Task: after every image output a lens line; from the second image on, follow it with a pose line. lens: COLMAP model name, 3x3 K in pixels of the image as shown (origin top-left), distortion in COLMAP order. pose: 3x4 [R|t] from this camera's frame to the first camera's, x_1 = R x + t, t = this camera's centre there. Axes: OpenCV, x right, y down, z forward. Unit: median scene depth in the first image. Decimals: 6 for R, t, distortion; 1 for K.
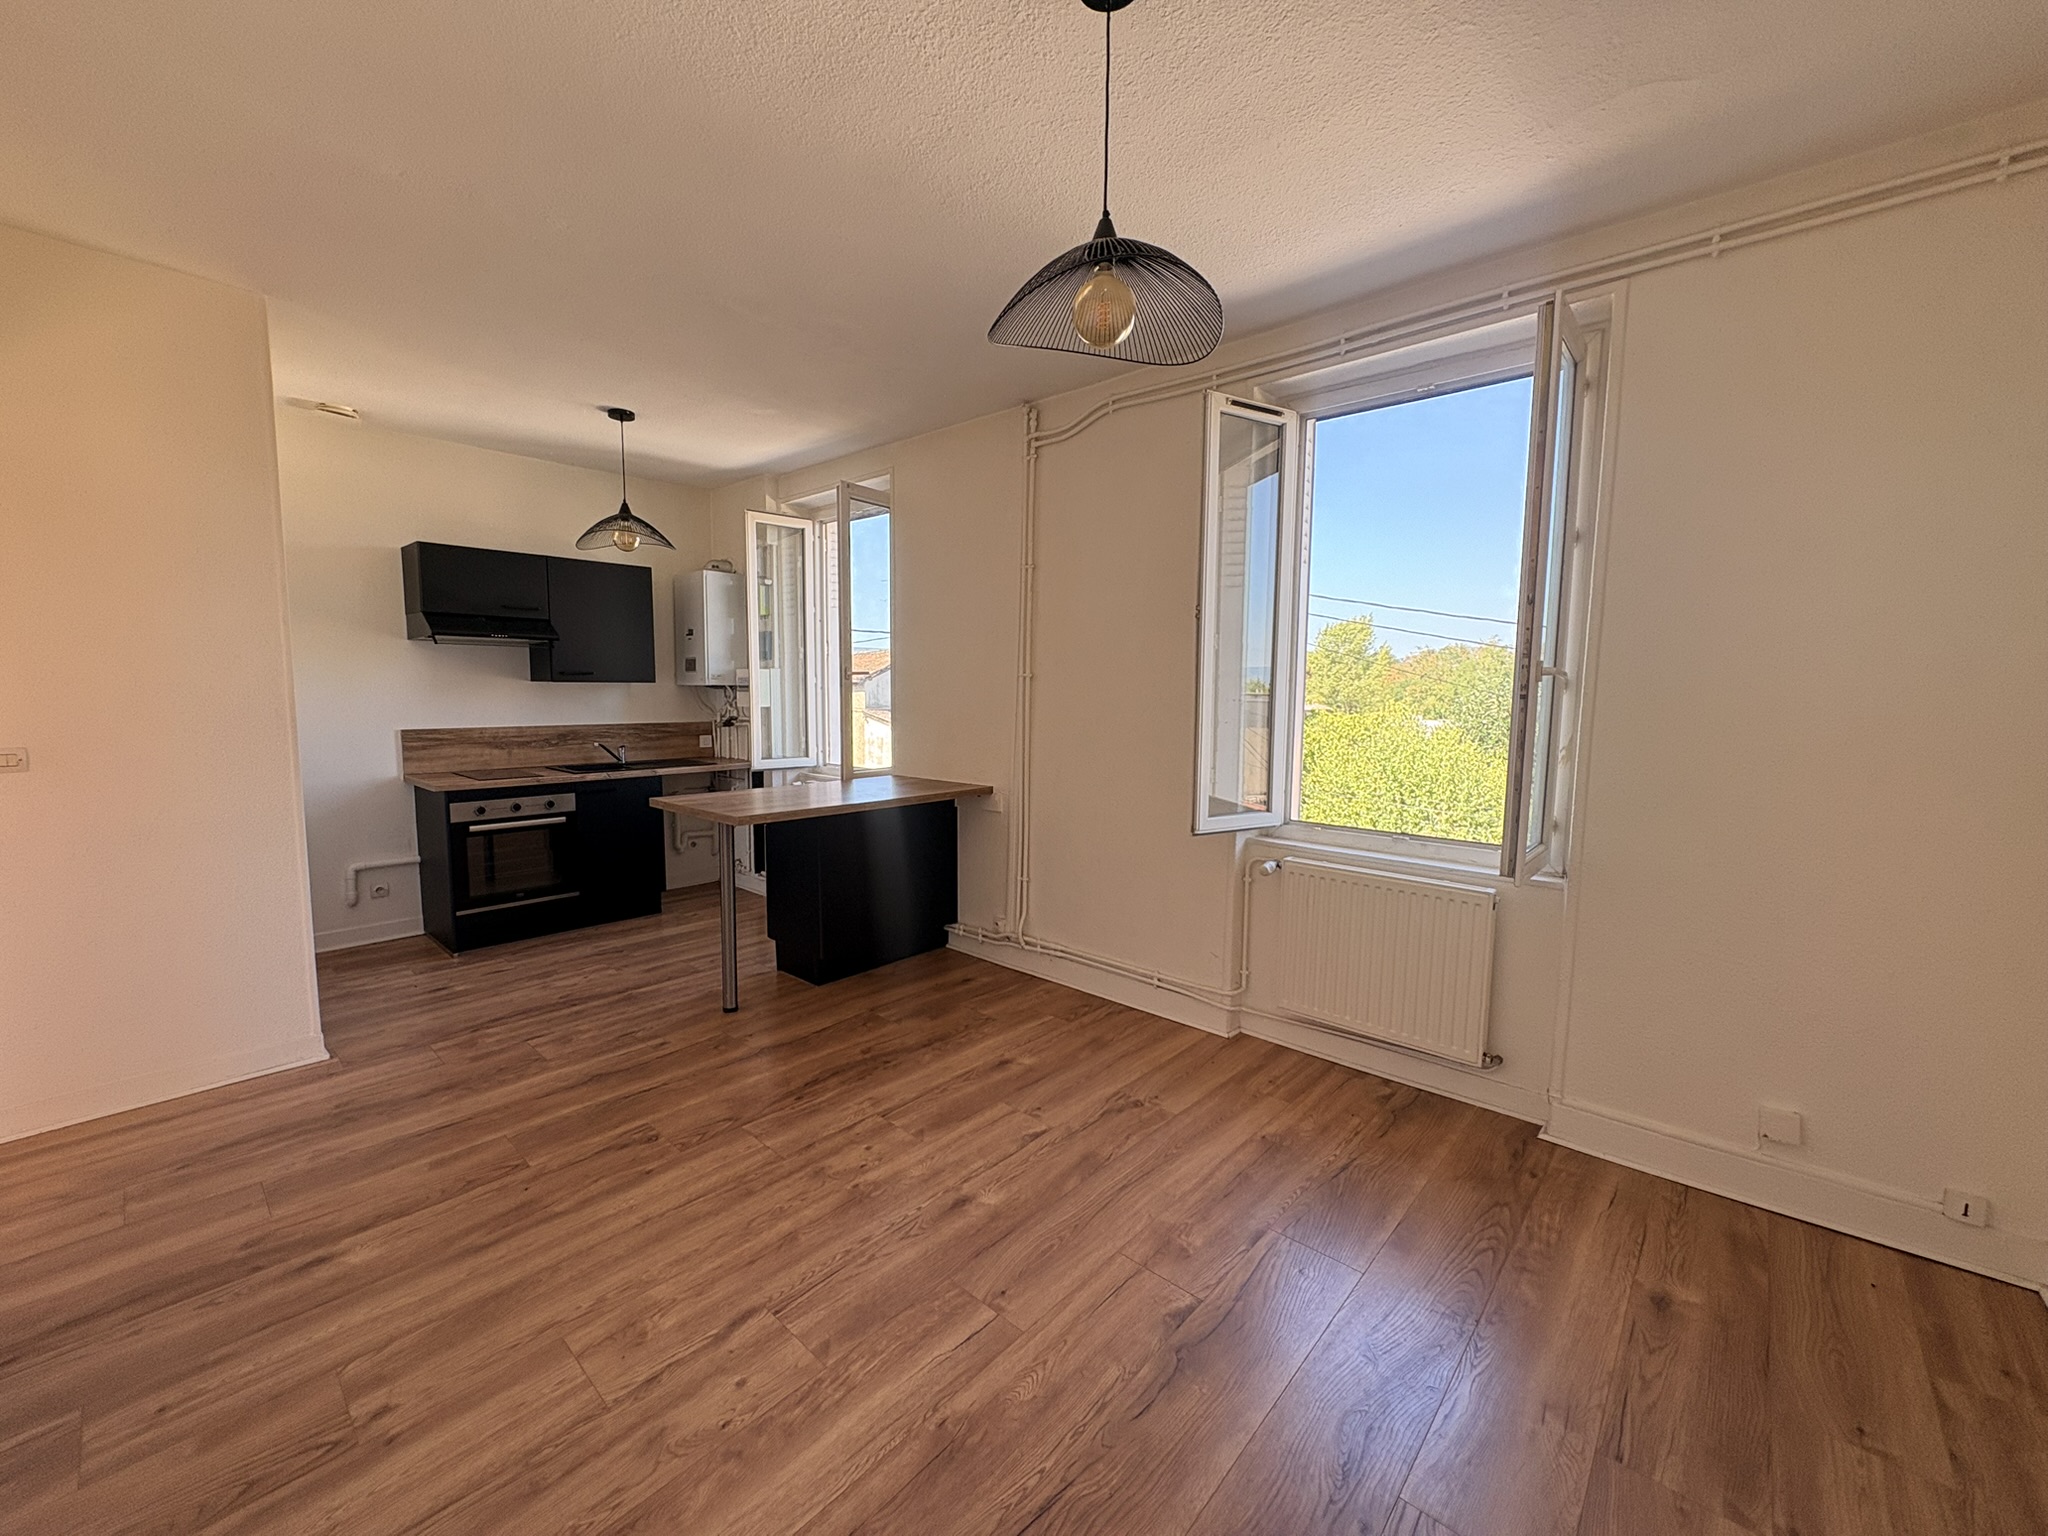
lens RADIAL K [[825.9, 0, 1028.2], [0, 825.9, 769.6], [0, 0, 1]] dist [0.009299, -0.000386]
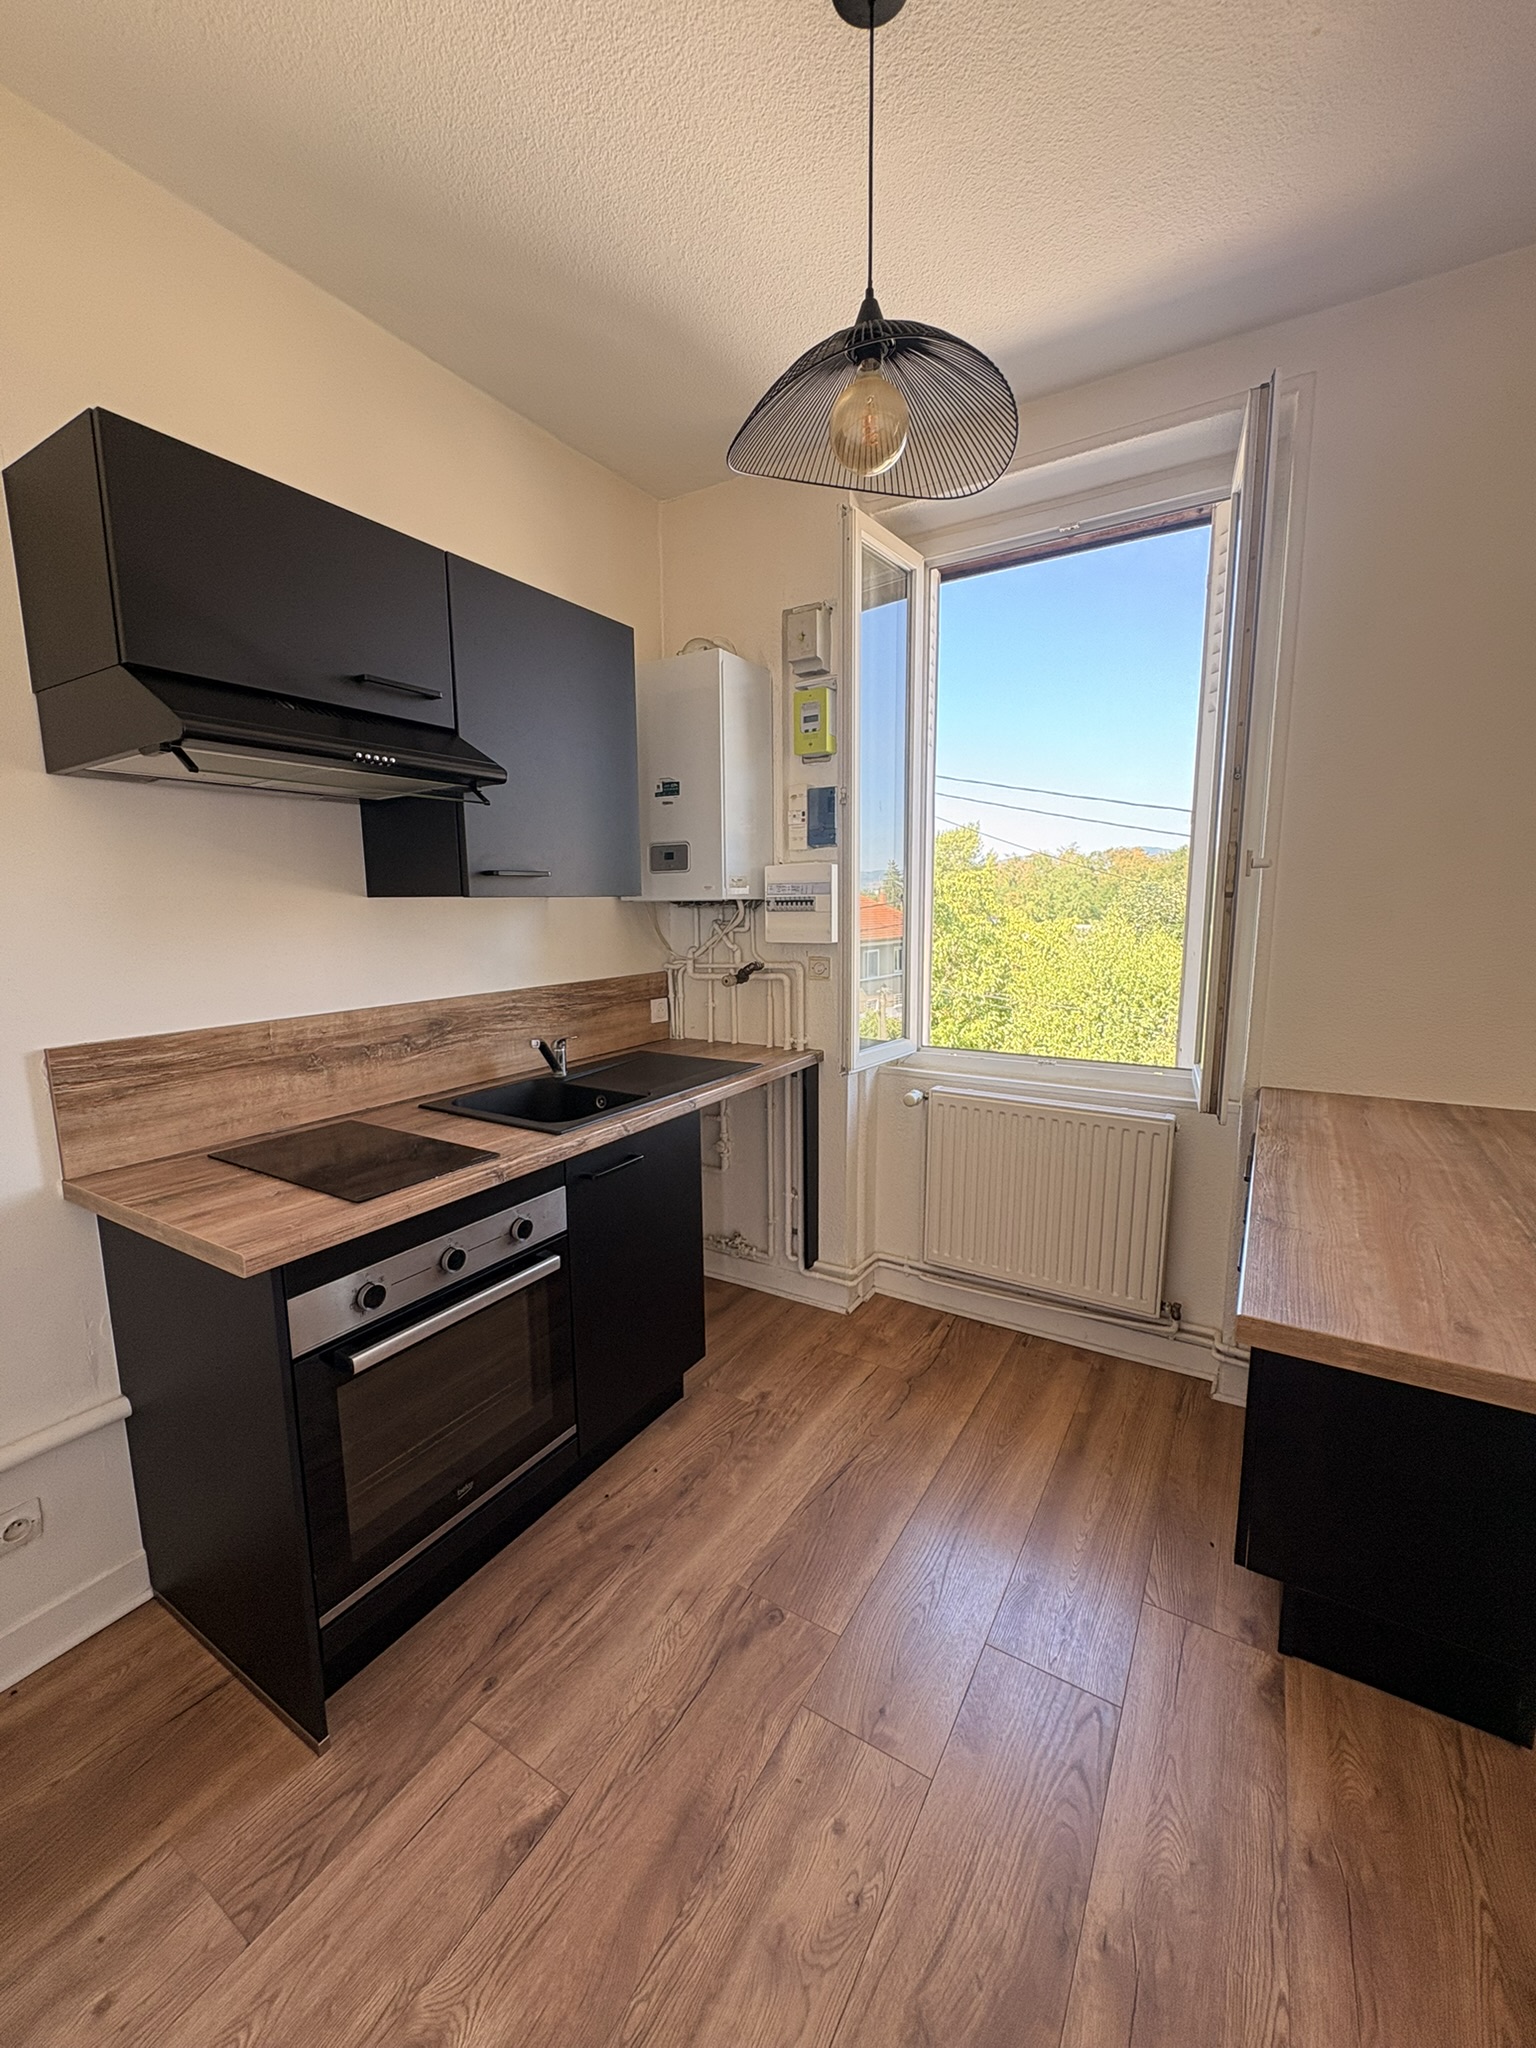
lens RADIAL K [[825.9, 0, 766.7], [0, 825.9, 1024.0], [0, 0, 1]] dist [0.009299, -0.000386]
pose [[0.982906, -0.048417, 0.177628, -0.515766], [0.039489, 0.997789, 0.053457, -0.062868], [-0.179823, -0.045529, 0.982645, 0.604444]]
